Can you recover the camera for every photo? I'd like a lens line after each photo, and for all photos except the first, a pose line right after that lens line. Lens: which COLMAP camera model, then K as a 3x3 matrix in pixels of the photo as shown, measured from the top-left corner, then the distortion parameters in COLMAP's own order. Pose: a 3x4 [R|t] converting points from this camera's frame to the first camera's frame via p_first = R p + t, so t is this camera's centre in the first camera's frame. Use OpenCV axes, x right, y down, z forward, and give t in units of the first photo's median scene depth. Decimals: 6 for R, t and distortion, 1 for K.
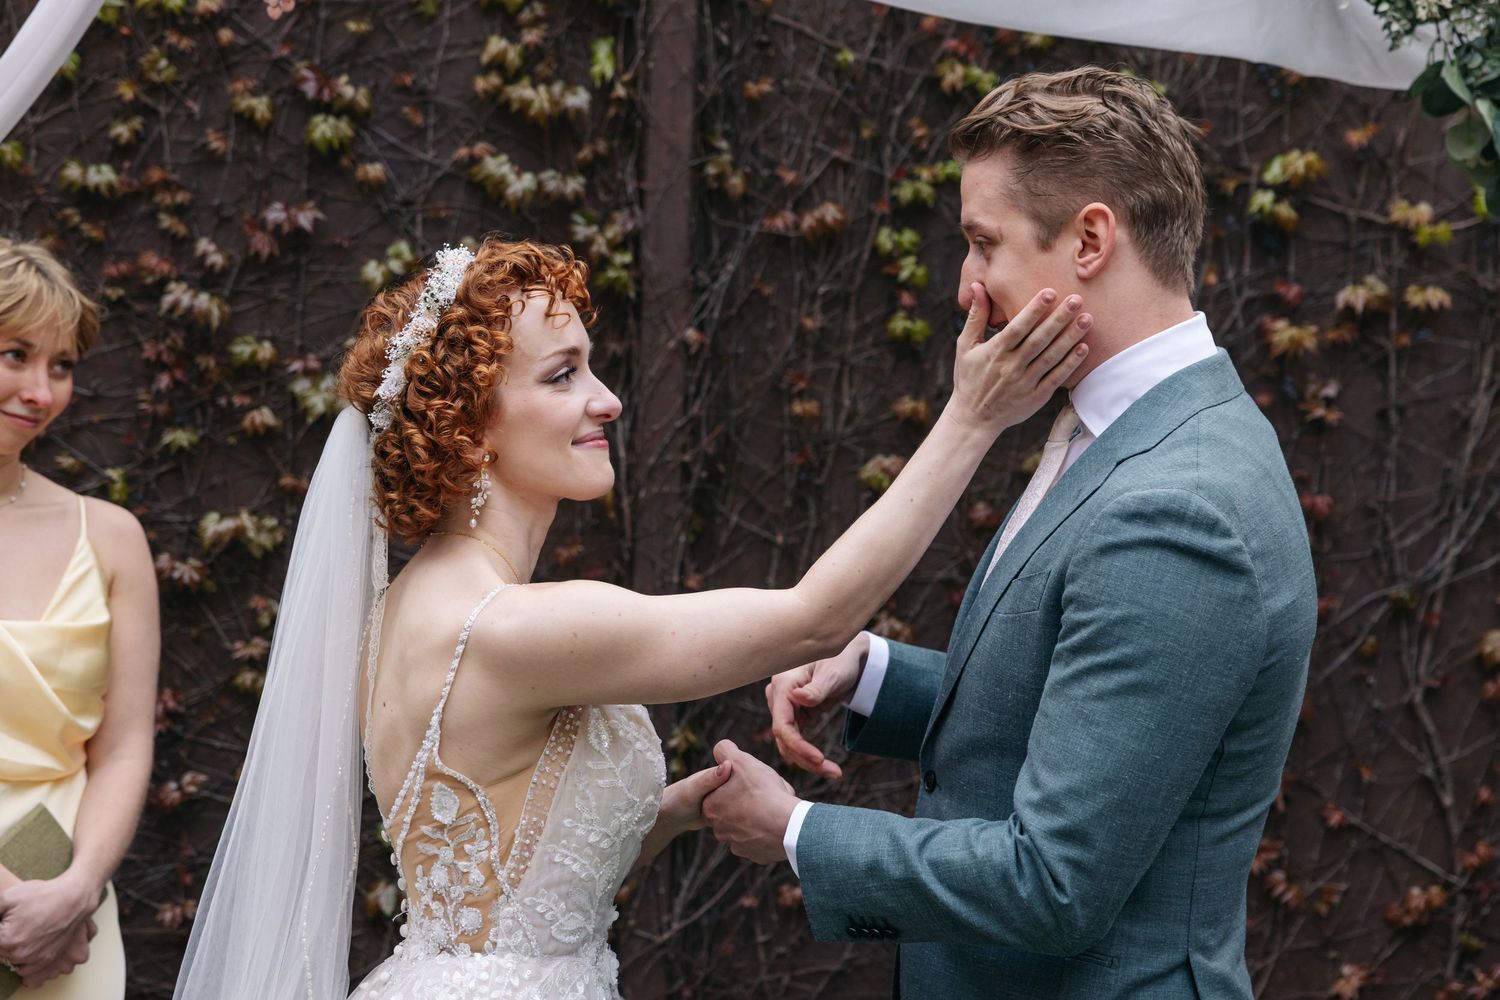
lens RADIAL K [[3005.8, 0, 747.8], [0, 3005.8, 442.0], [0, 0, 1]] dist [0.084770, 0.000000]
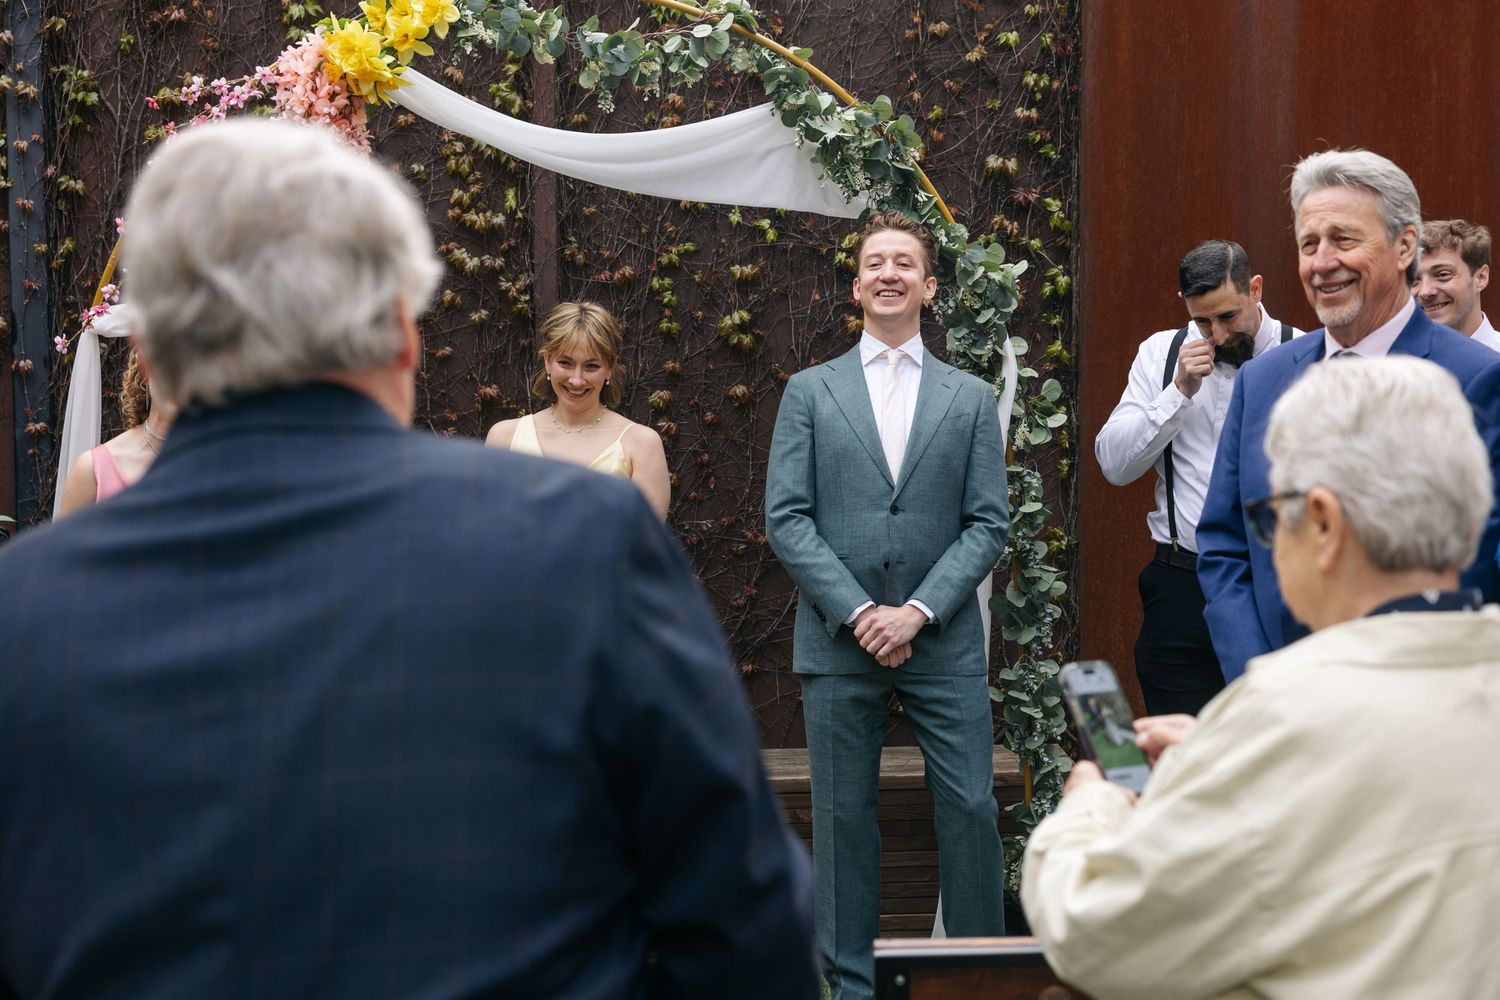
lens RADIAL K [[2577.1, 0, 796.2], [0, 2577.1, 492.2], [0, 0, 1]] dist [0.062345, 0.000000]
pose [[0.998740, -0.040917, 0.029043, 0.083808], [0.039636, 0.998271, 0.043400, 0.001178], [-0.030769, -0.042195, 0.998636, -0.732694]]
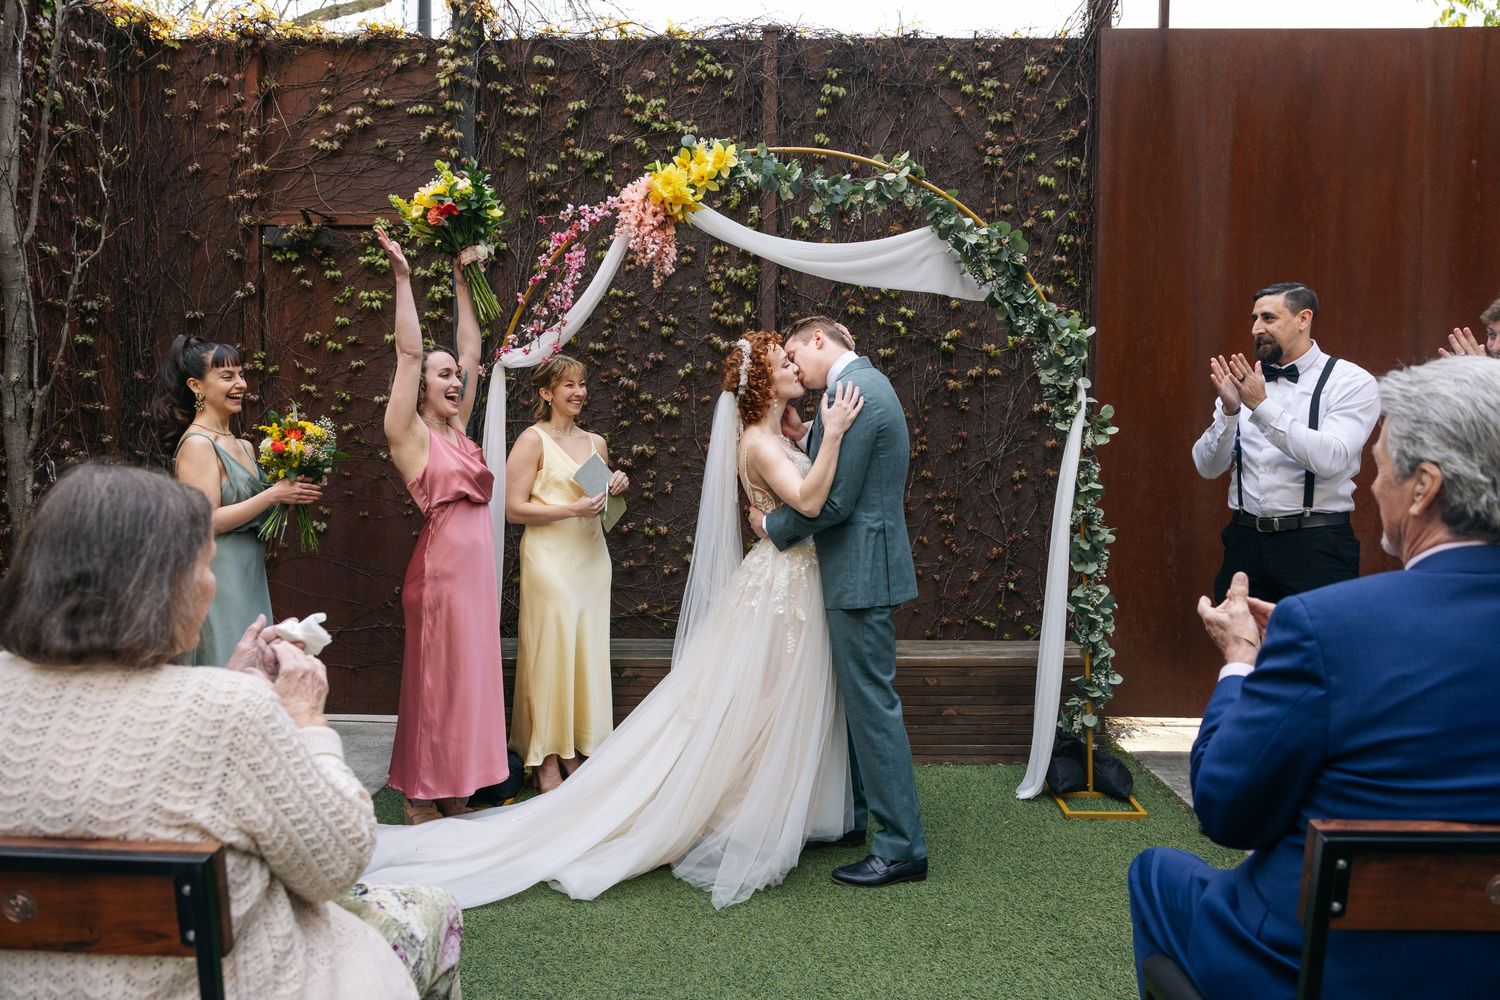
lens RADIAL K [[1106.9, 0, 746.6], [0, 1106.9, 500.3], [0, 0, 1]] dist [0.002770, 0.001939]
pose [[0.999660, -0.024092, -0.009932, -0.042016], [0.024151, 0.999691, 0.005874, 0.080976], [0.009787, -0.006112, 0.999933, -0.237480]]
